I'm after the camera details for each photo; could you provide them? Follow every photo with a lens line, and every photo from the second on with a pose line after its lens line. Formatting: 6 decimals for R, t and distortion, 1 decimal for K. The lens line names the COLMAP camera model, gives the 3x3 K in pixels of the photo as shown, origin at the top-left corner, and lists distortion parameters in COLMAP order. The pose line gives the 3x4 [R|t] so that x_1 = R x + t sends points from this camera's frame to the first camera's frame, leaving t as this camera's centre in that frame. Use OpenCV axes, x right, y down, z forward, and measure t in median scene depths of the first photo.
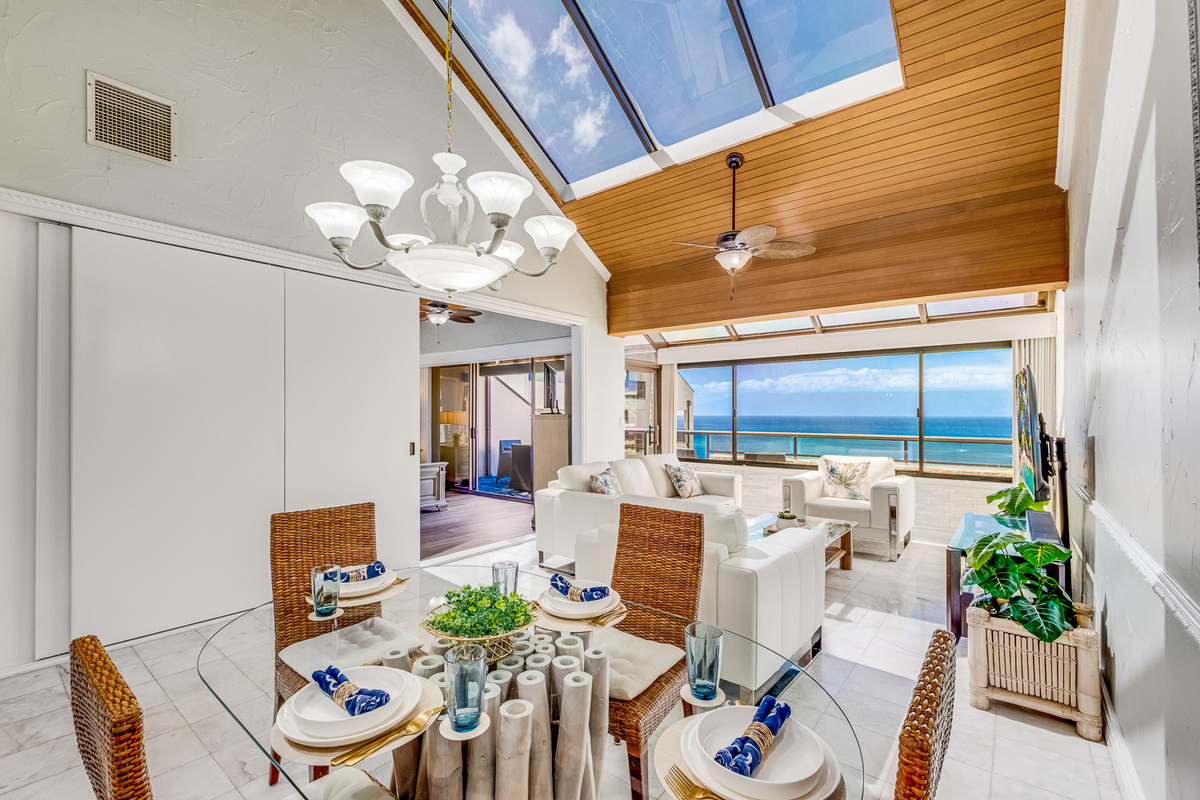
lens RADIAL K [[520.6, 0, 598.2], [0, 520.6, 406.9], [0, 0, 1]] dist [-0.014387, -0.000063]
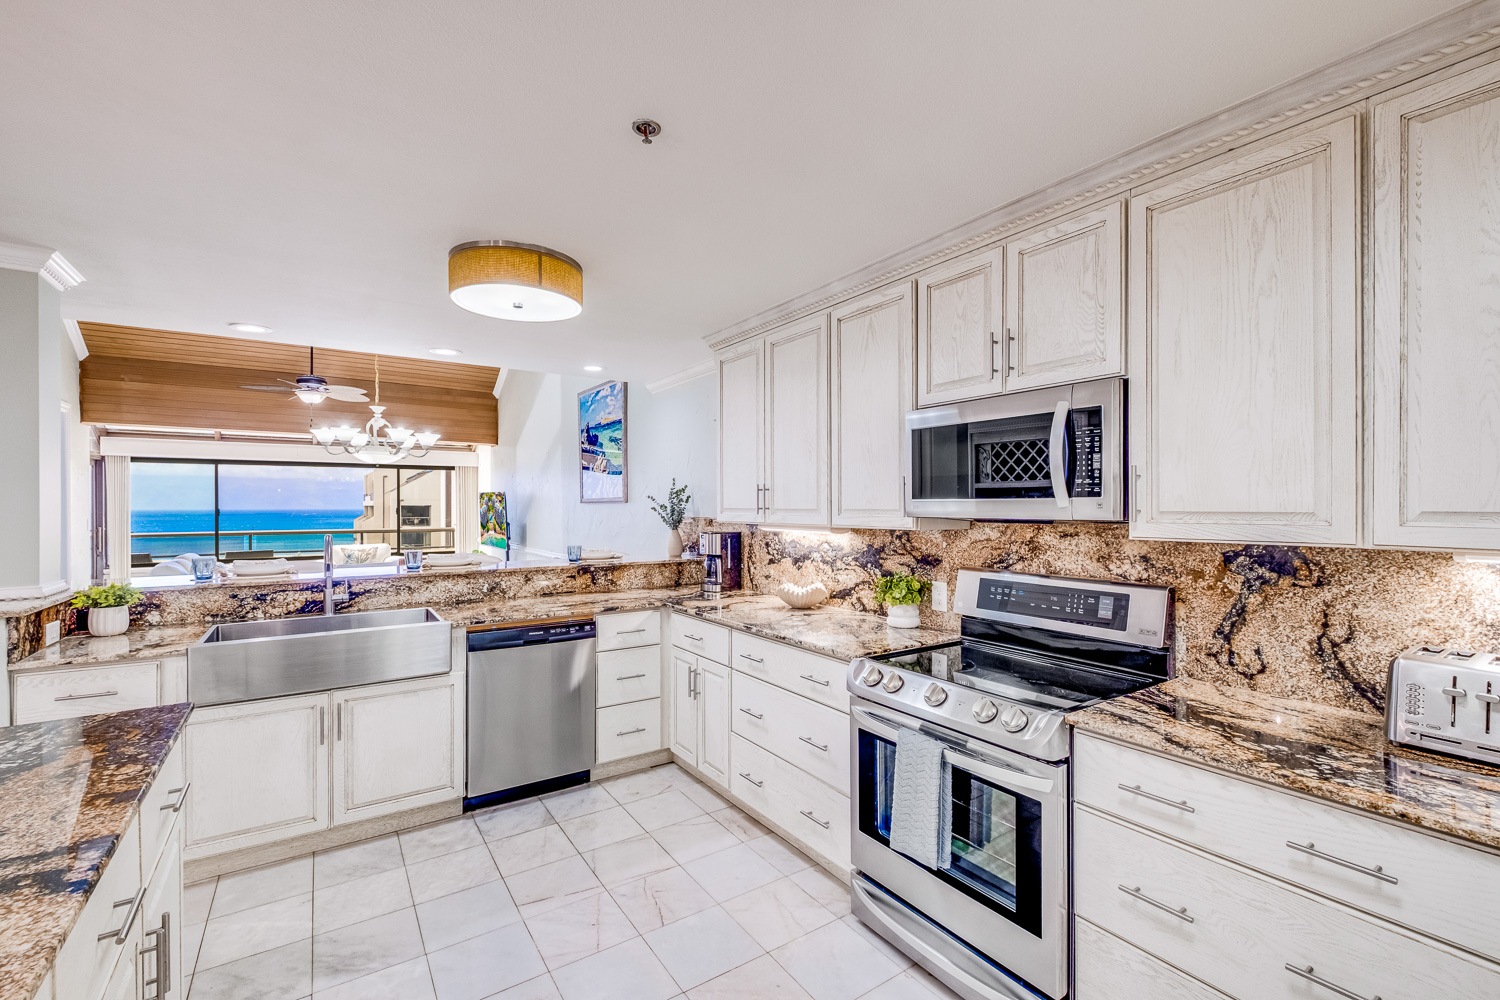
lens RADIAL K [[650.8, 0, 748.3], [0, 650.8, 503.3], [0, 0, 1]] dist [-0.014387, -0.000063]
pose [[0.274956, -0.000593, 0.961457, -0.670478], [-0.013991, 0.999891, 0.004617, -0.025719], [-0.961355, -0.014722, 0.274918, -0.337948]]
